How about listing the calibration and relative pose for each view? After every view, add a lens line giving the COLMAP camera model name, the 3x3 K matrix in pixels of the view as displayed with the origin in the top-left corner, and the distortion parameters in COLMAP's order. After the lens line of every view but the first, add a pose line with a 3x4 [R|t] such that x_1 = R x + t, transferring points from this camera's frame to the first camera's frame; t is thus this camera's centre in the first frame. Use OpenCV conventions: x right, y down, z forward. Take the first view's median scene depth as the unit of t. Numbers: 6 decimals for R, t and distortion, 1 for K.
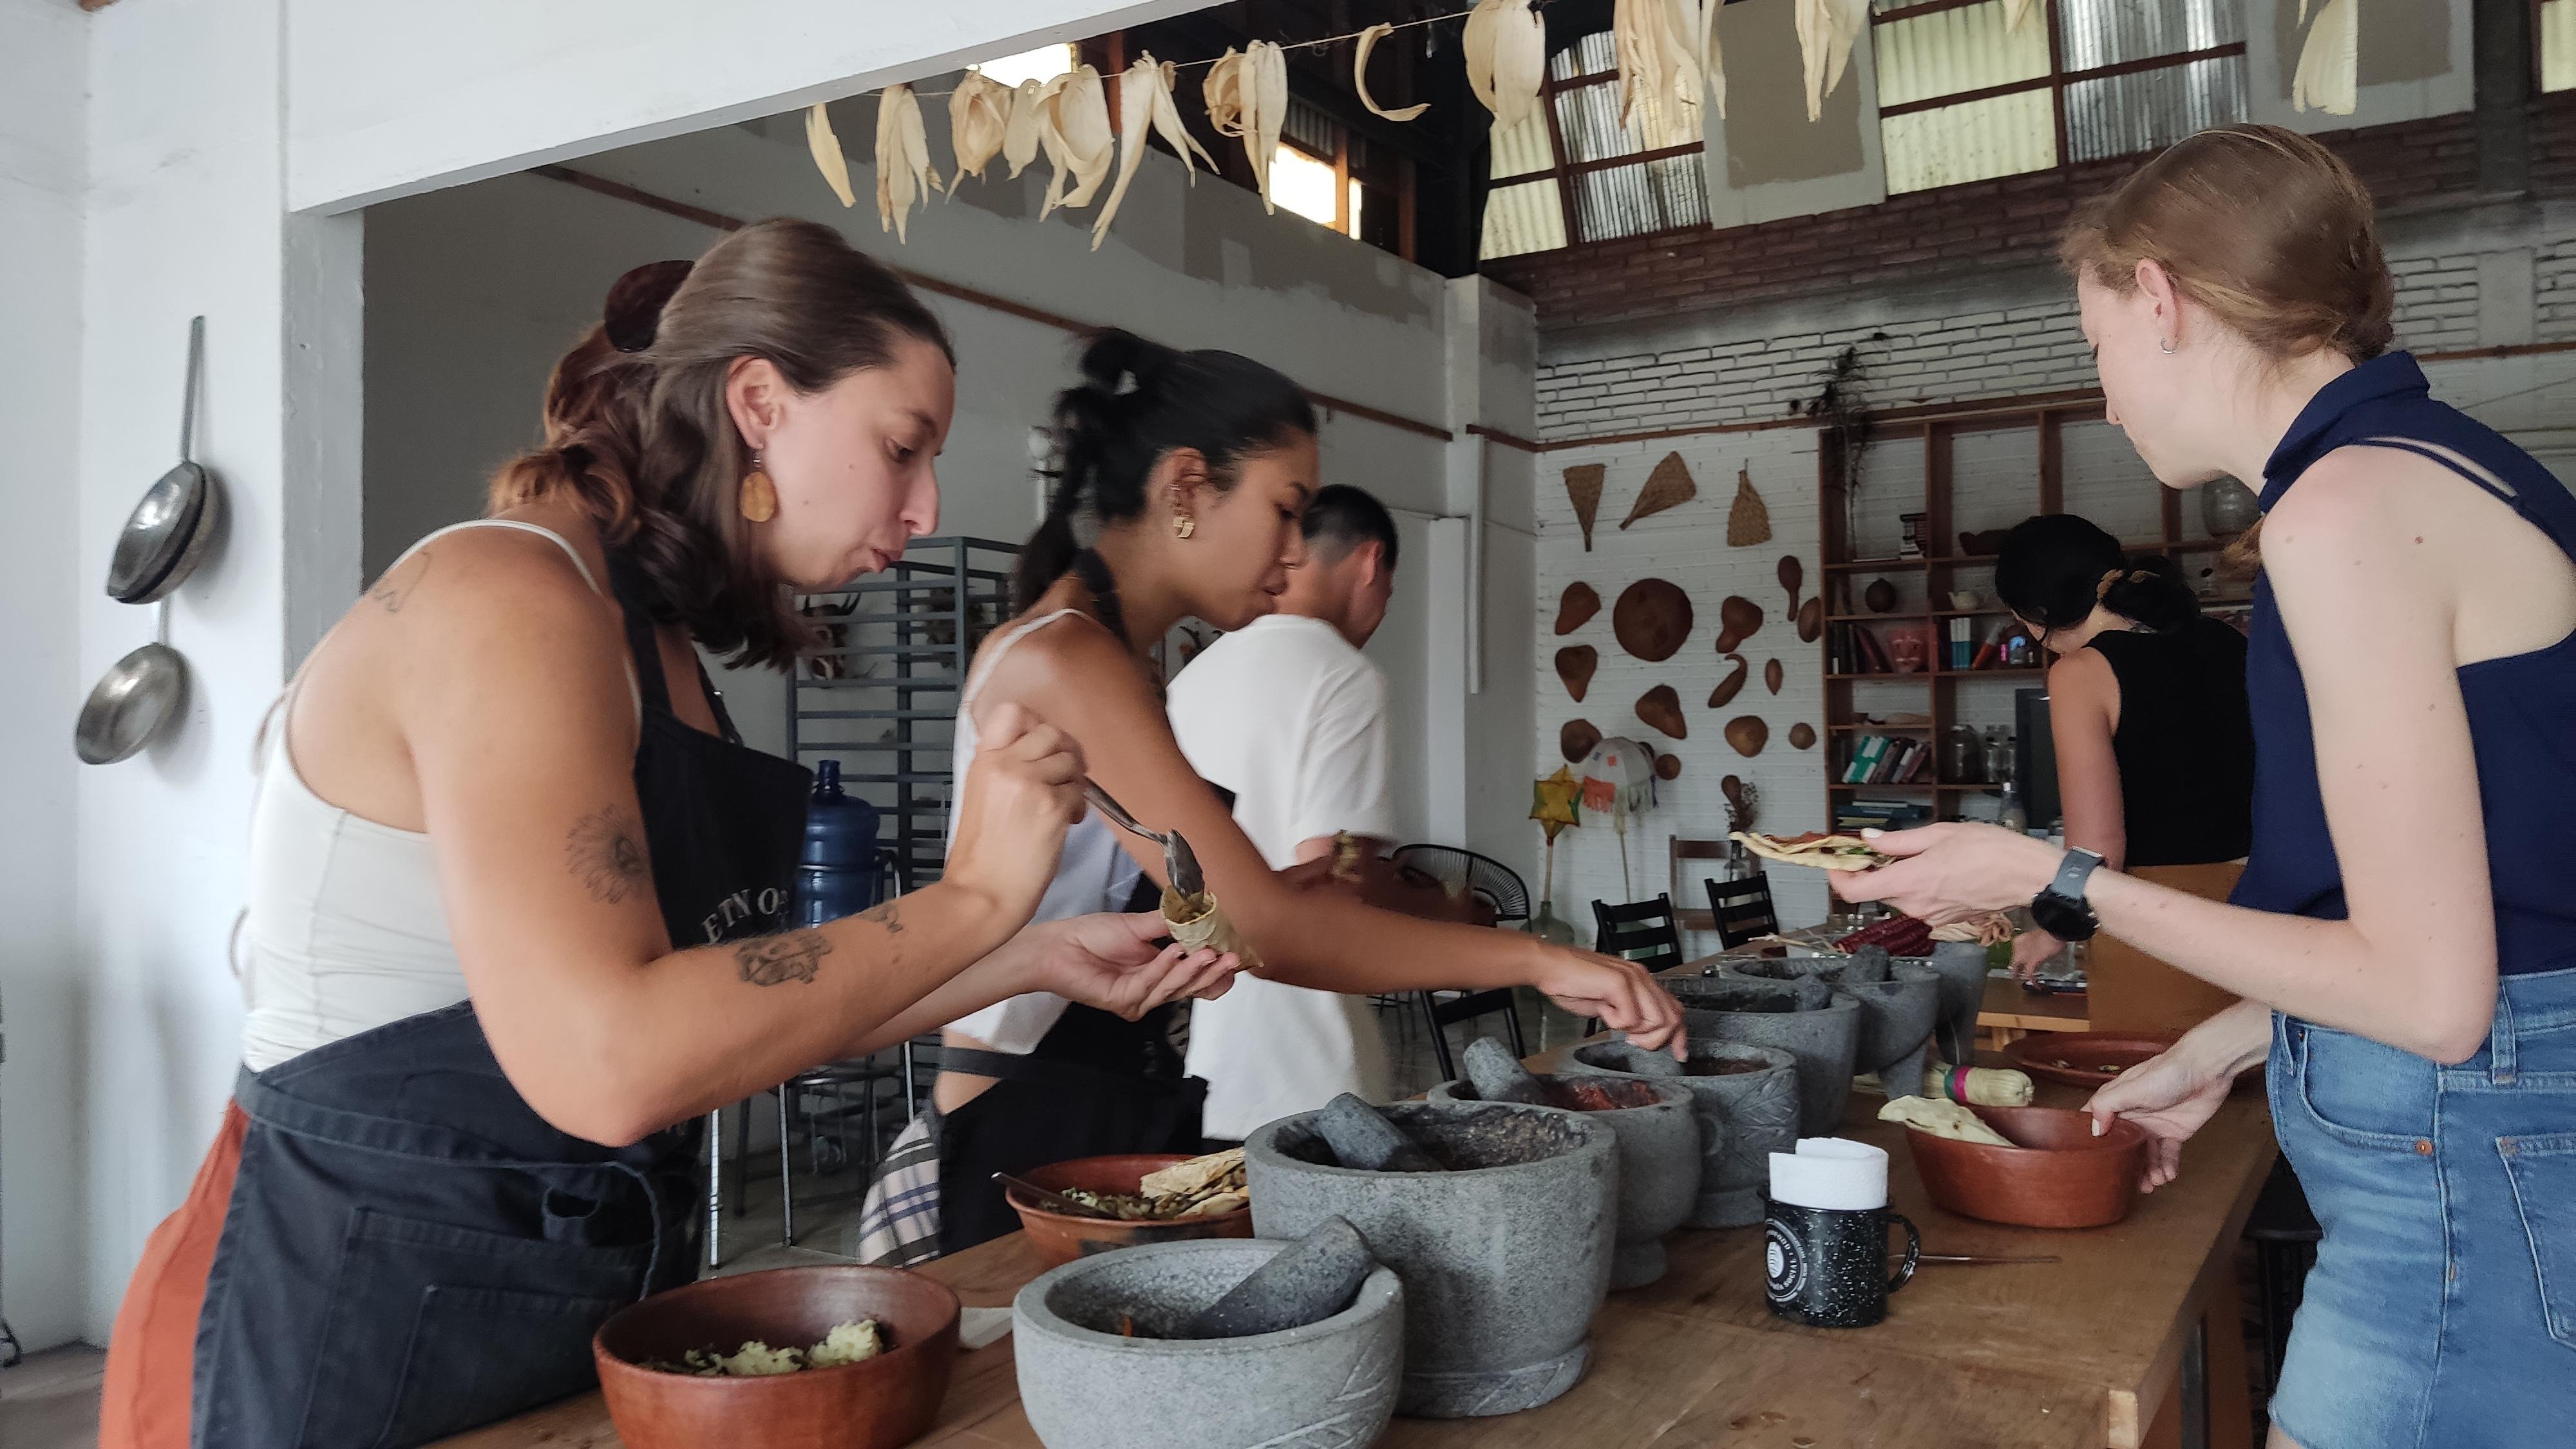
lens RADIAL K [[1889.7, 0, 1277.8], [0, 1889.7, 710.0], [0, 0, 1]] dist [0.098411, -0.144077]
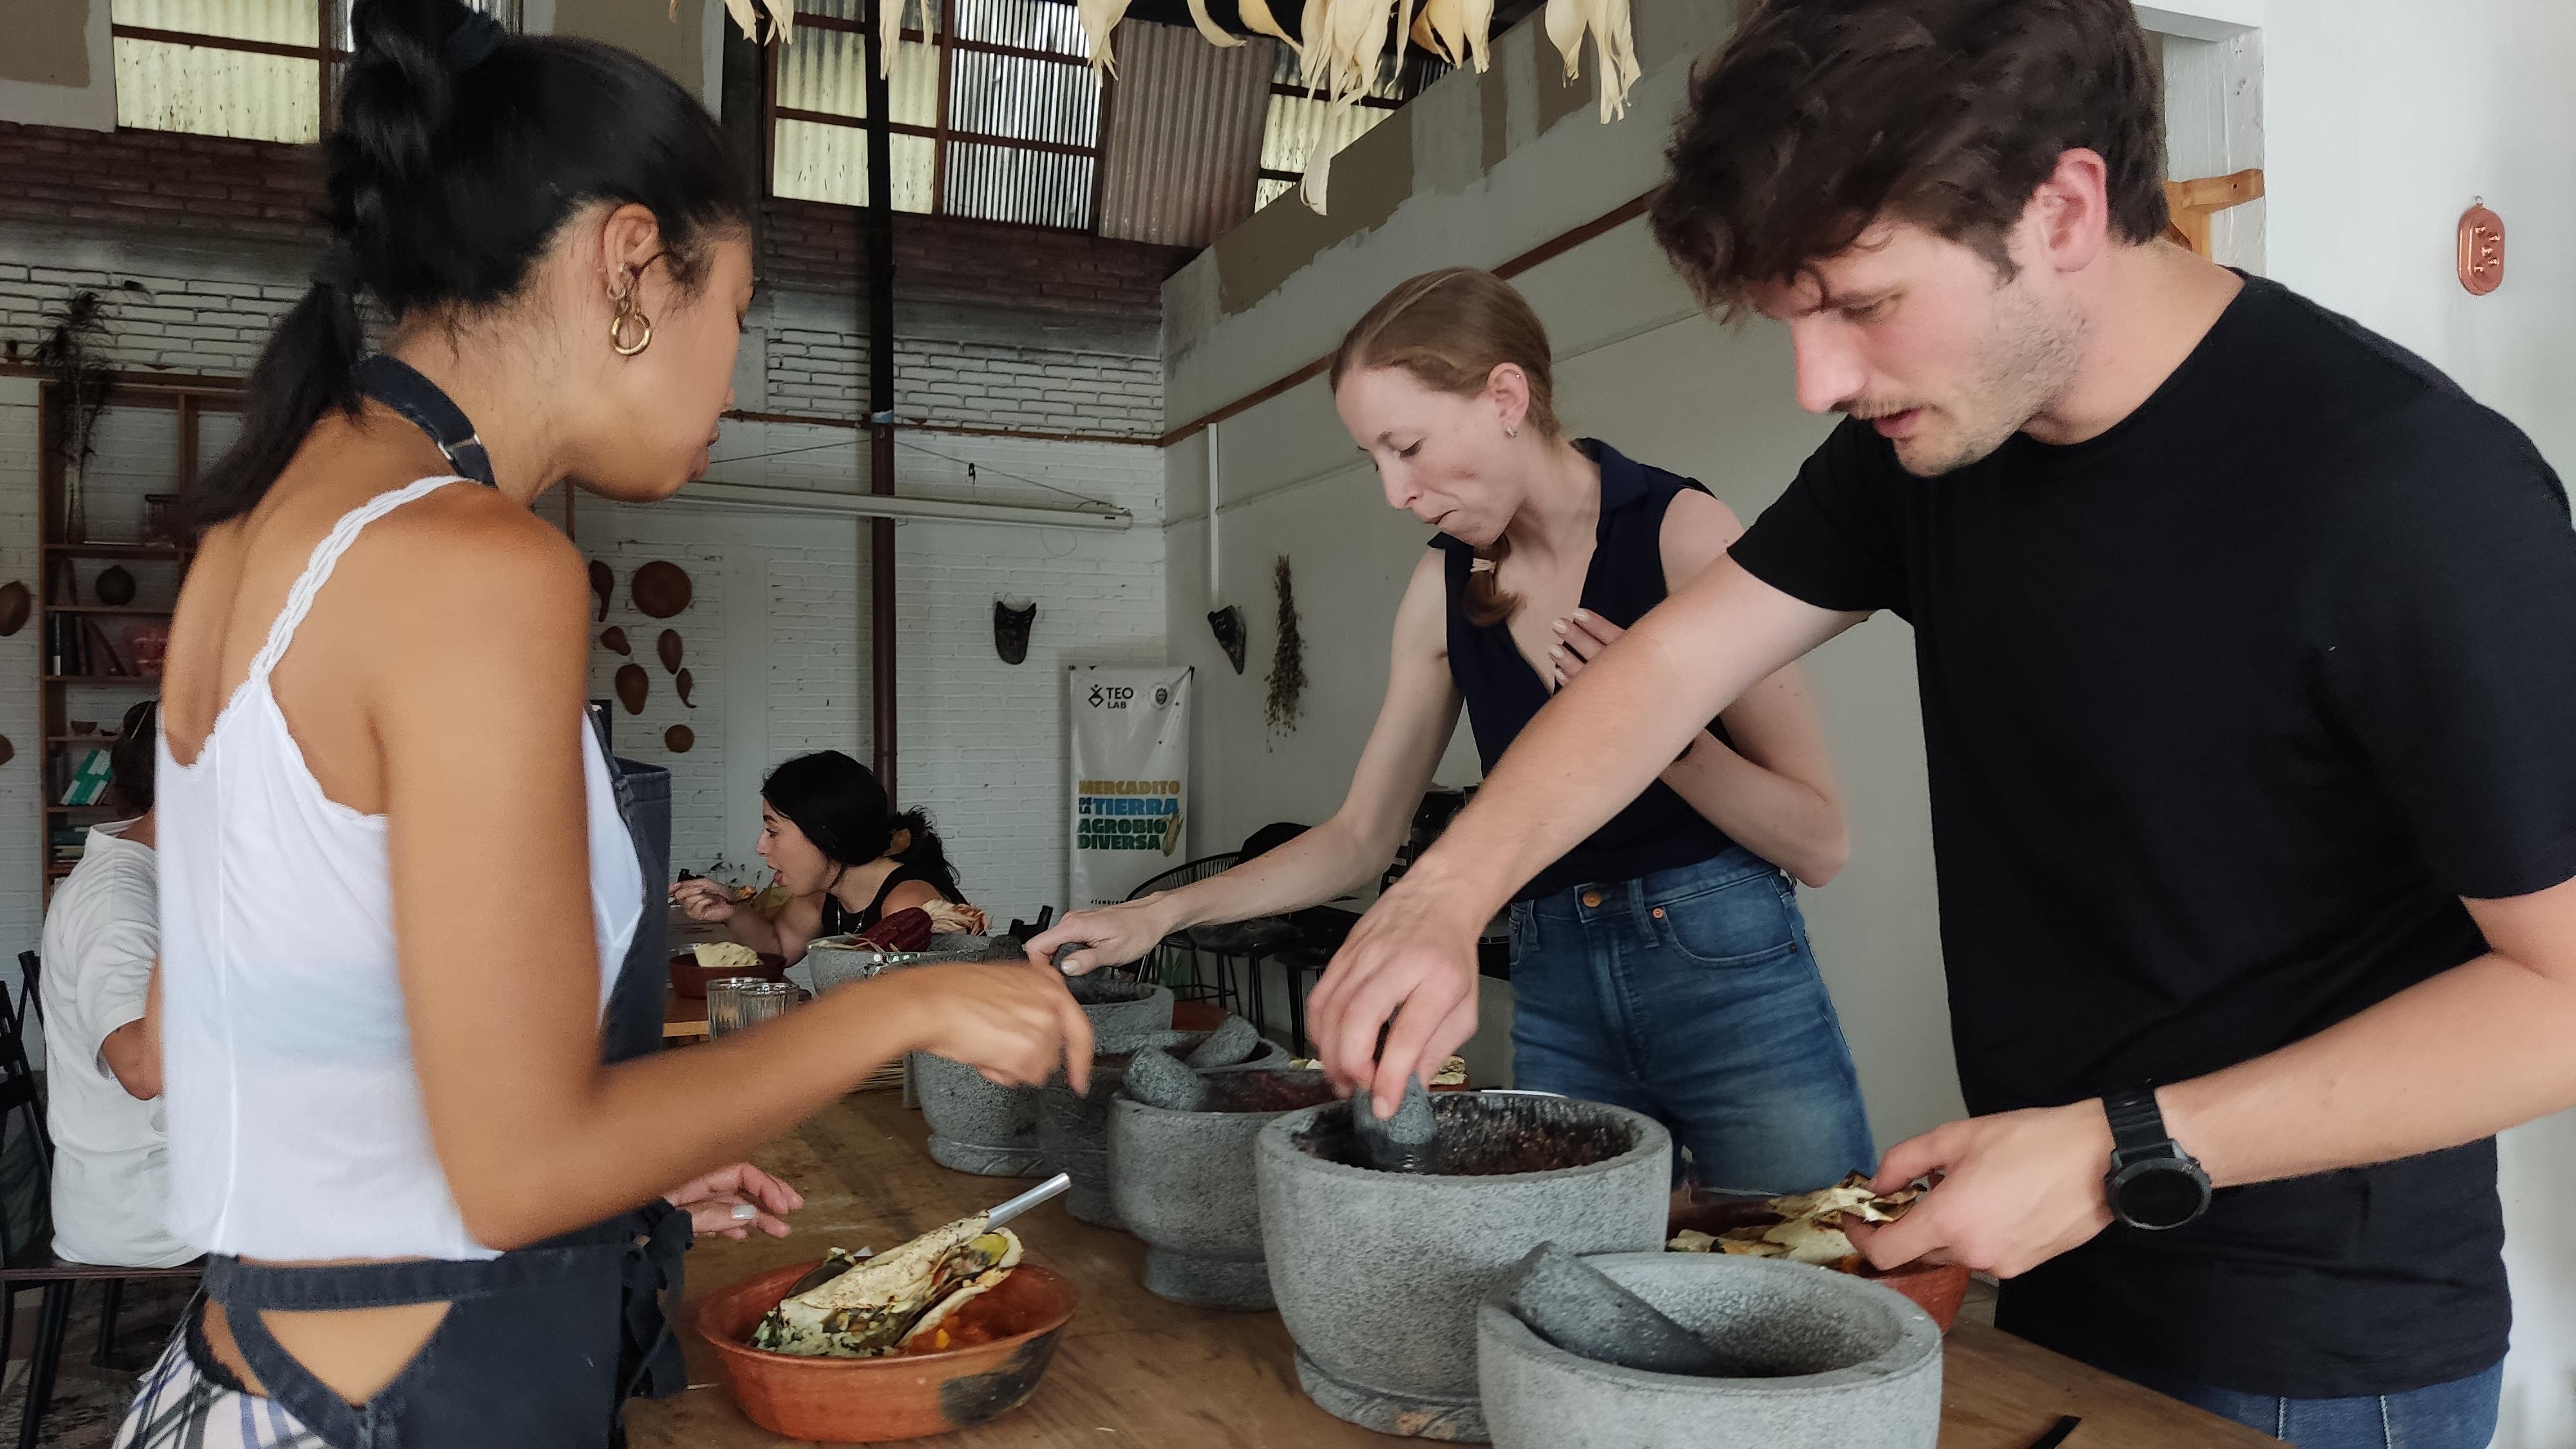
lens RADIAL K [[1907.8, 0, 1288.0], [0, 1907.8, 724.5], [0, 0, 1]] dist [0.078860, -0.108216]
pose [[0.584228, 0.022337, 0.811282, -0.080937], [-0.016887, 0.999739, -0.015365, 0.007308], [-0.811414, -0.004724, 0.584453, 0.060424]]
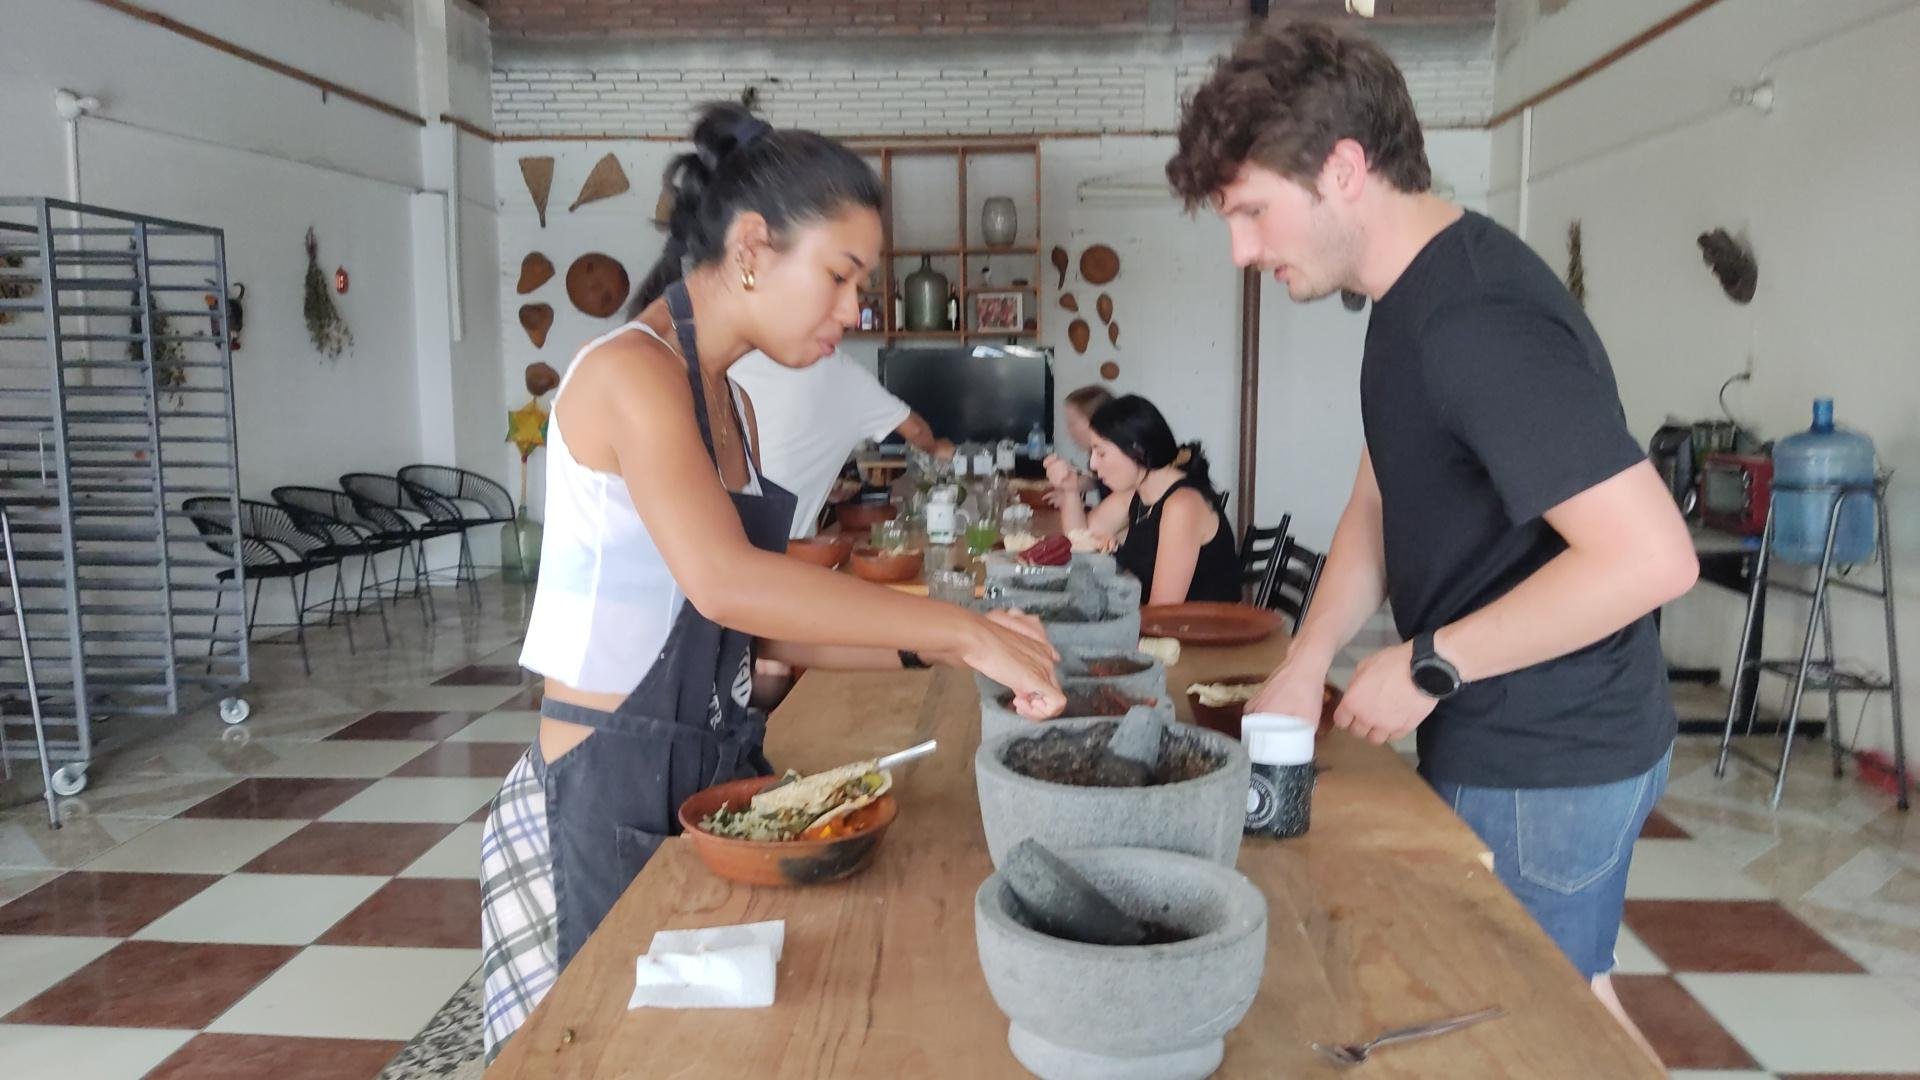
lens RADIAL K [[1414.4, 0, 953.4], [0, 1414.4, 534.5], [0, 0, 1]] dist [0.093013, -0.131988]
pose [[0.881299, -0.045004, 0.470410, -0.059182], [-0.015337, 0.992207, 0.123656, -0.003546], [-0.472309, -0.116193, 0.873741, 0.022408]]
